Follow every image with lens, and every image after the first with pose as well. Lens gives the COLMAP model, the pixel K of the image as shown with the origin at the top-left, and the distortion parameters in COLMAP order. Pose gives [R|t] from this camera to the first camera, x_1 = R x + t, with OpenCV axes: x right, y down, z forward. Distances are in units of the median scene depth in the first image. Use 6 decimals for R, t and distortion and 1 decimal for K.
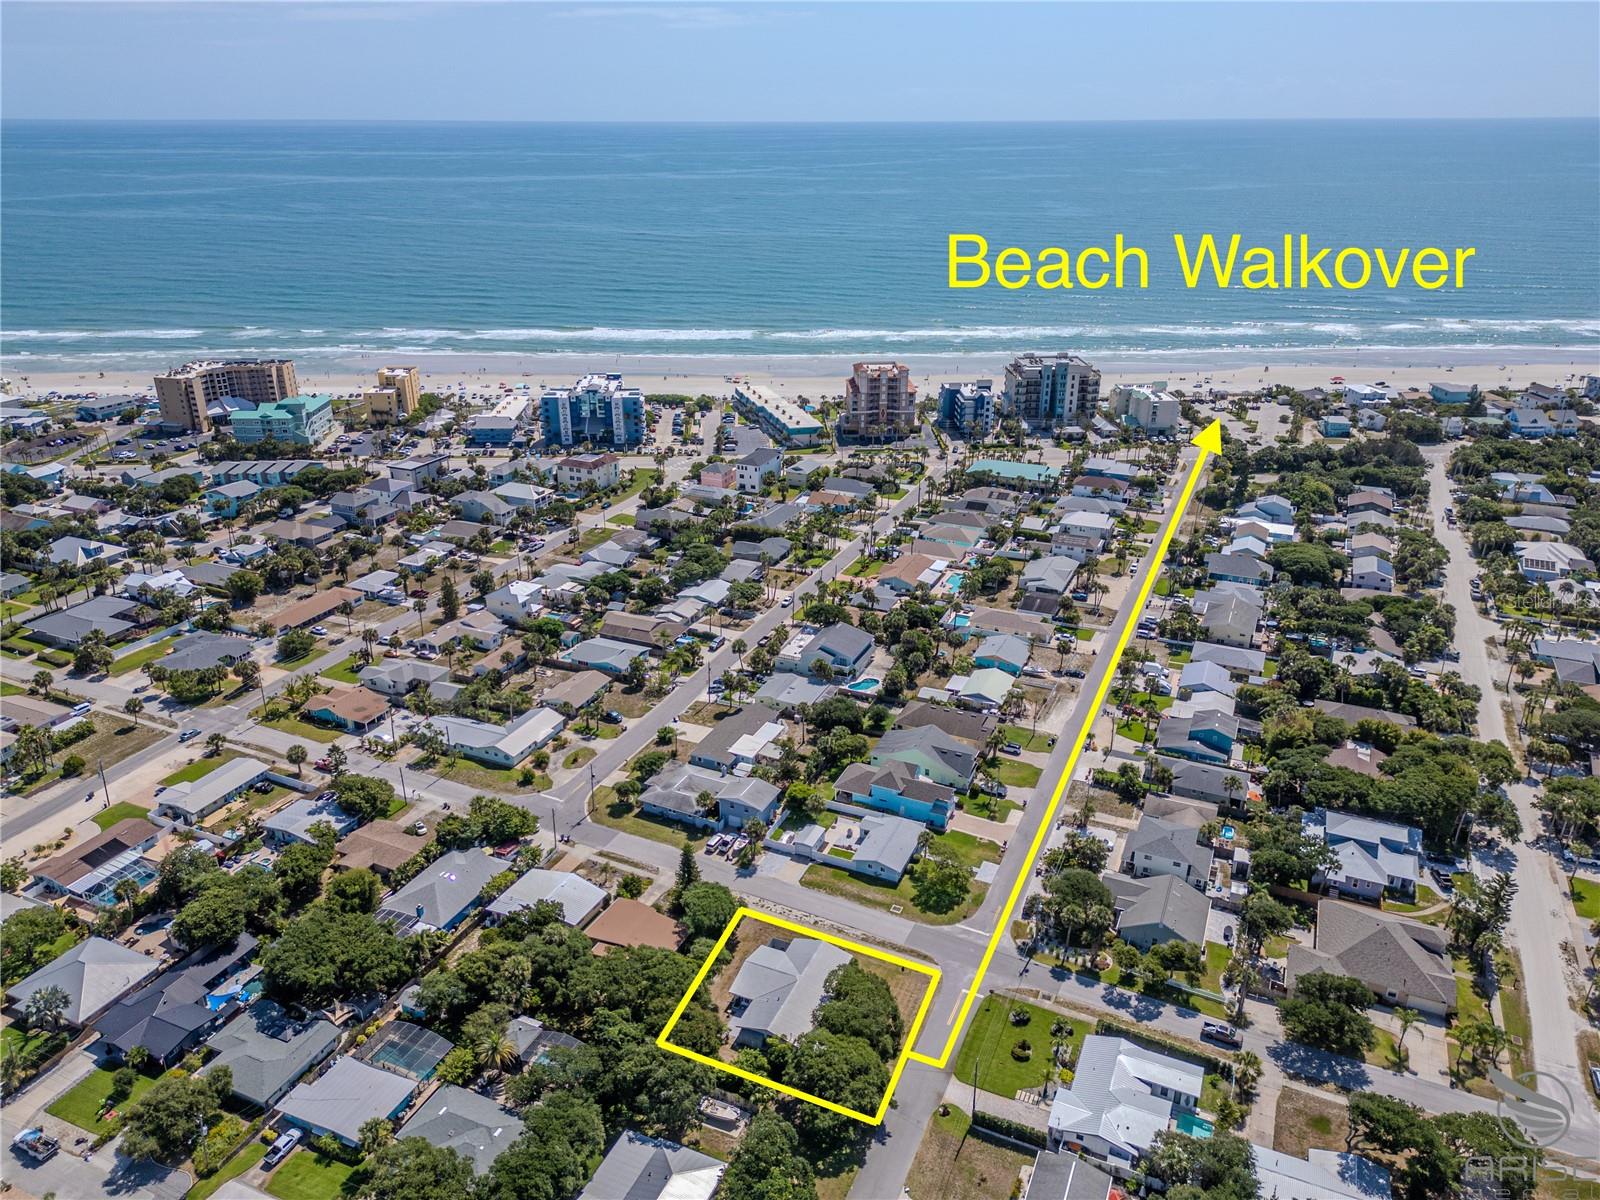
lens RADIAL K [[1130.1, 0, 800.0], [0, 1130.1, 600.0], [0, 0, 1]] dist [0.076962, -0.083196]
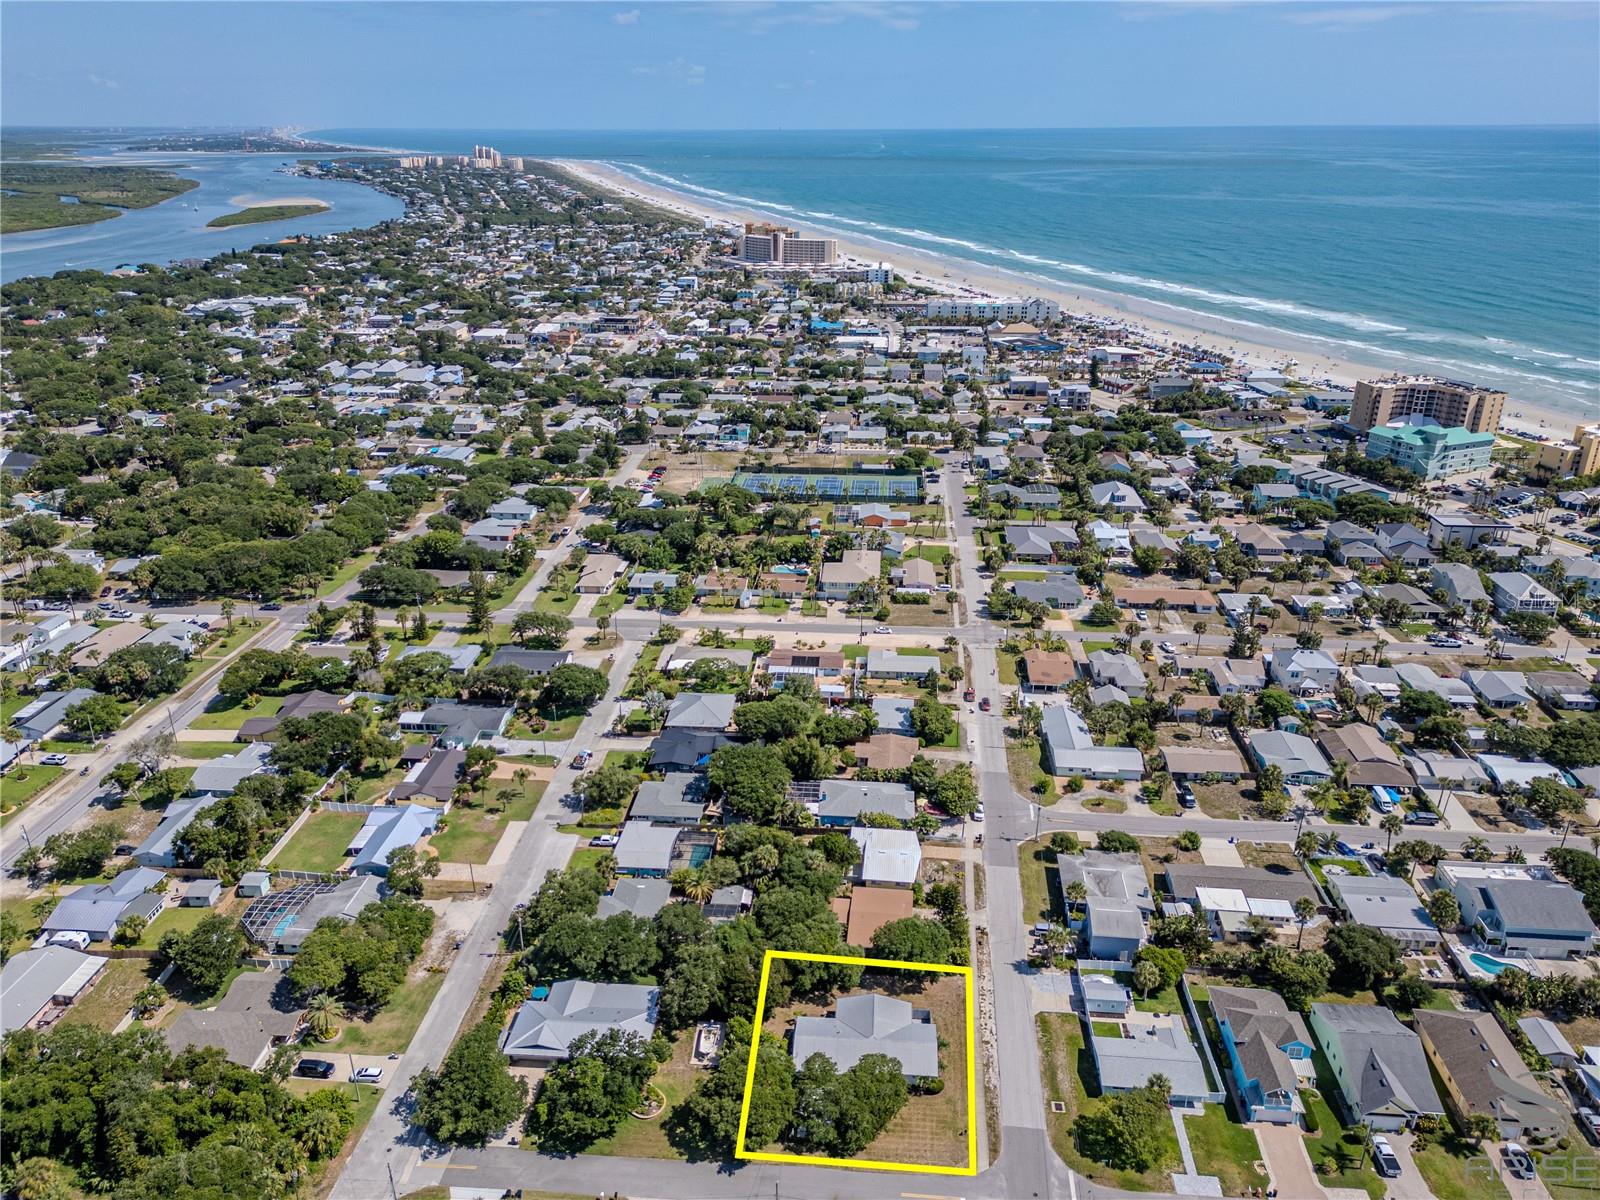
lens RADIAL K [[1130.1, 0, 800.0], [0, 1130.1, 600.0], [0, 0, 1]] dist [0.076962, -0.083196]
pose [[0.334043, 0.363634, -0.869589, 0.546045], [-0.366003, 0.900231, 0.235852, -0.166086], [0.868595, 0.239488, 0.433807, 0.350159]]
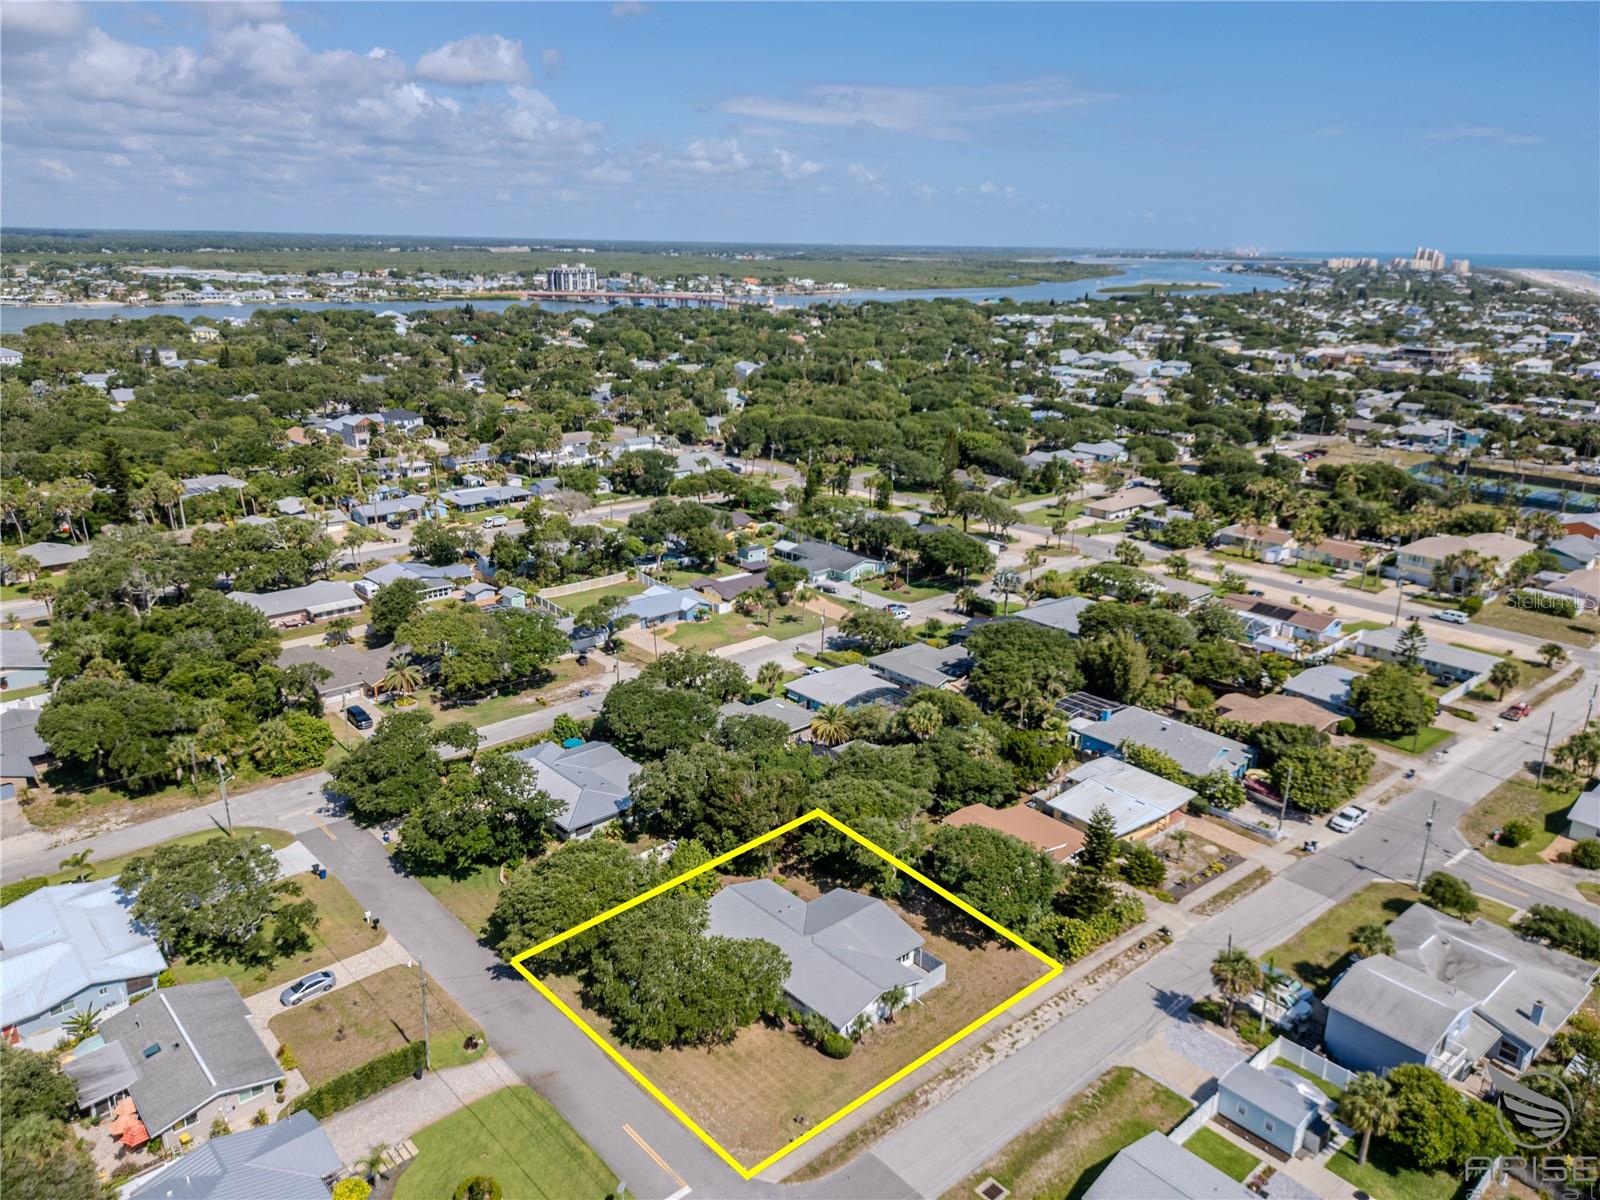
lens RADIAL K [[1122.9, 0, 800.0], [0, 1122.9, 600.0], [0, 0, 1]] dist [0.065111, -0.062226]
pose [[-0.403808, 0.272893, -0.873194, 0.370559], [-0.369330, 0.824608, 0.428505, -0.049476], [0.836979, 0.495531, -0.232196, 0.834487]]
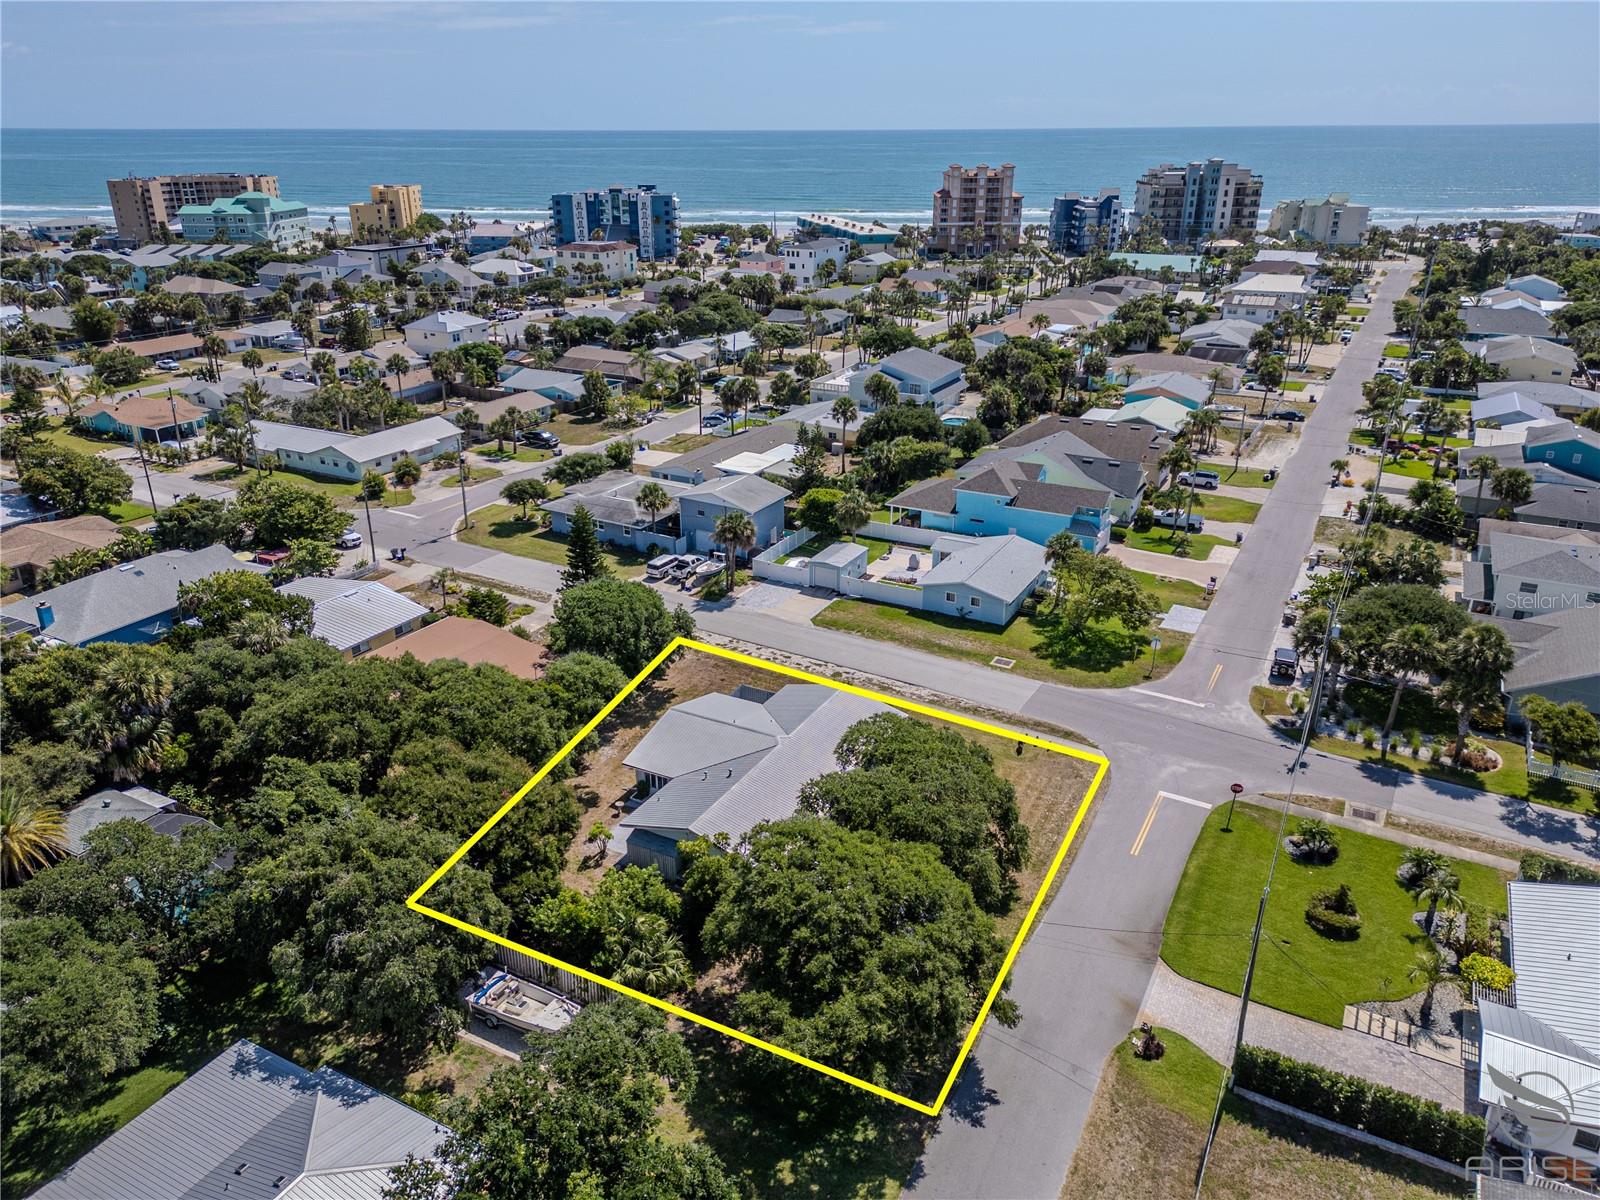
lens RADIAL K [[1122.9, 0, 800.0], [0, 1122.9, 600.0], [0, 0, 1]] dist [0.065111, -0.062226]
pose [[0.997020, 0.028703, -0.071600, 0.027922], [-0.028816, 0.999585, -0.000556, 0.221217], [0.071554, 0.002618, 0.997433, 0.453474]]
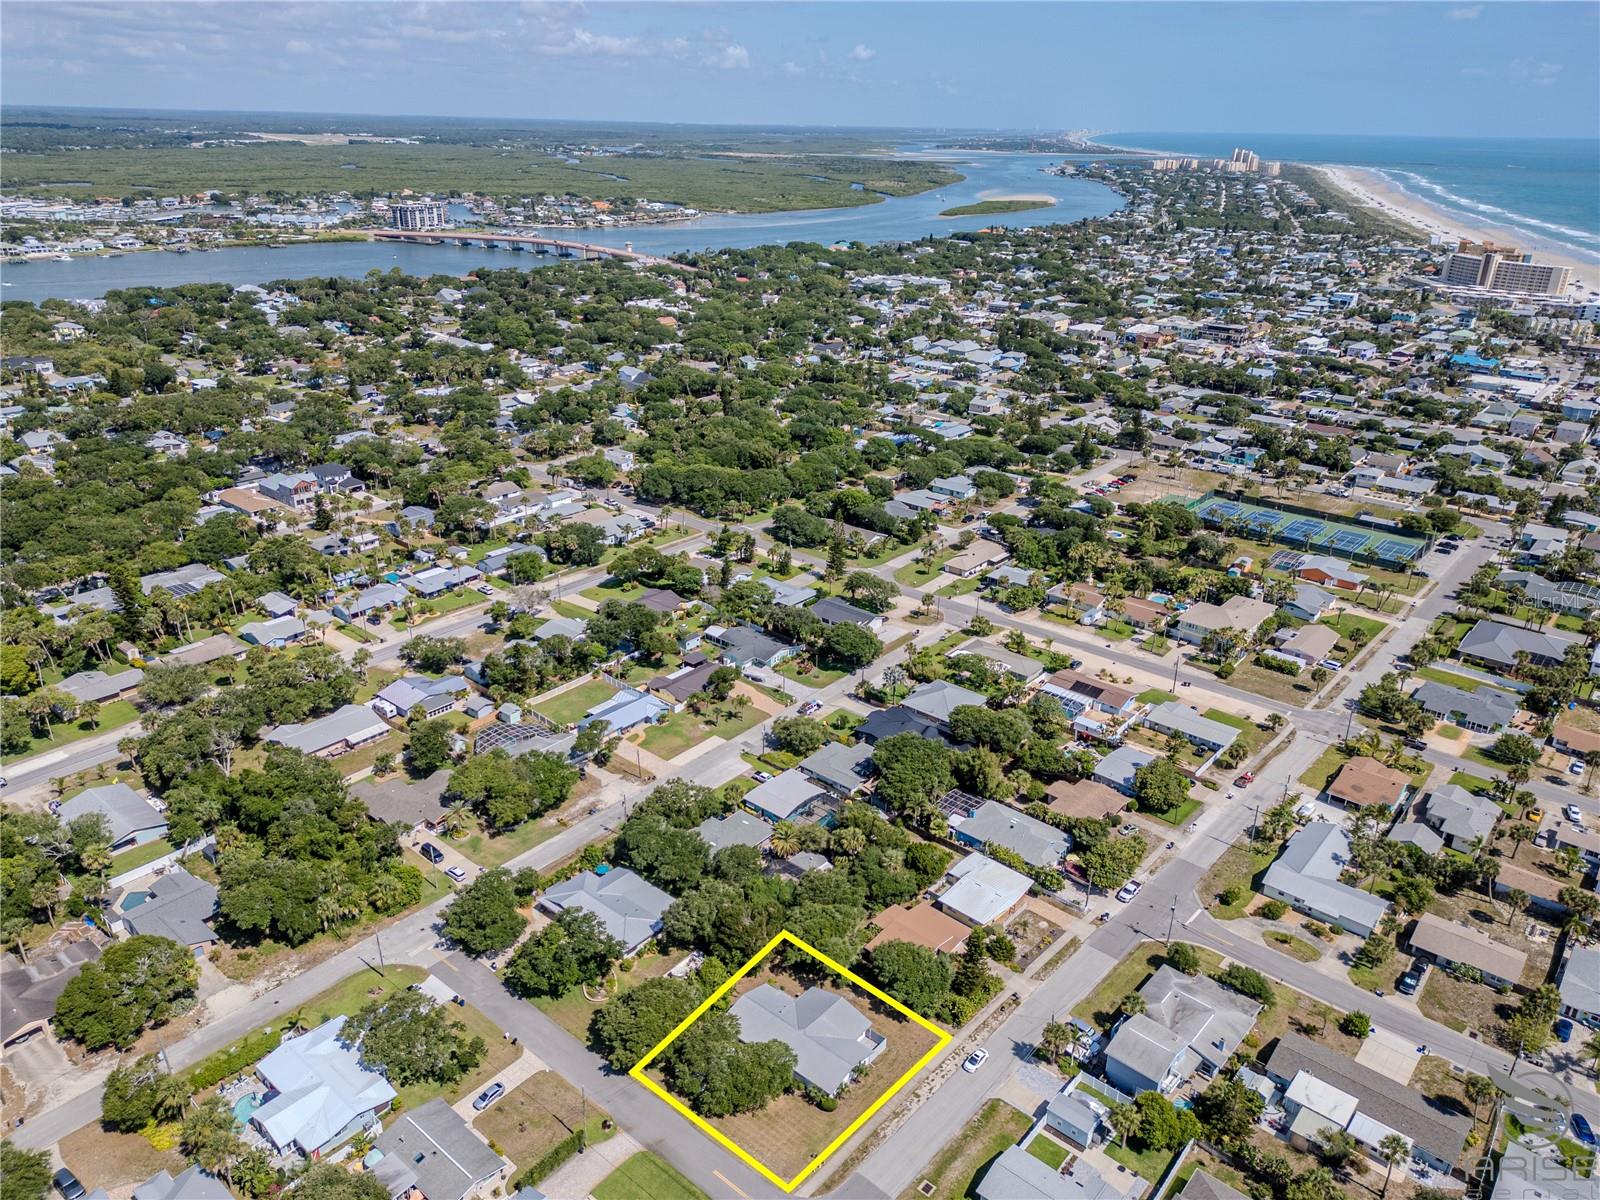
lens RADIAL K [[1115.4, 0, 800.0], [0, 1115.4, 600.0], [0, 0, 1]] dist [0.071405, -0.058444]
pose [[-0.277322, 0.372467, -0.885641, 0.555024], [-0.390930, 0.798296, 0.458145, -0.305701], [0.877648, 0.473278, -0.075777, 0.718127]]
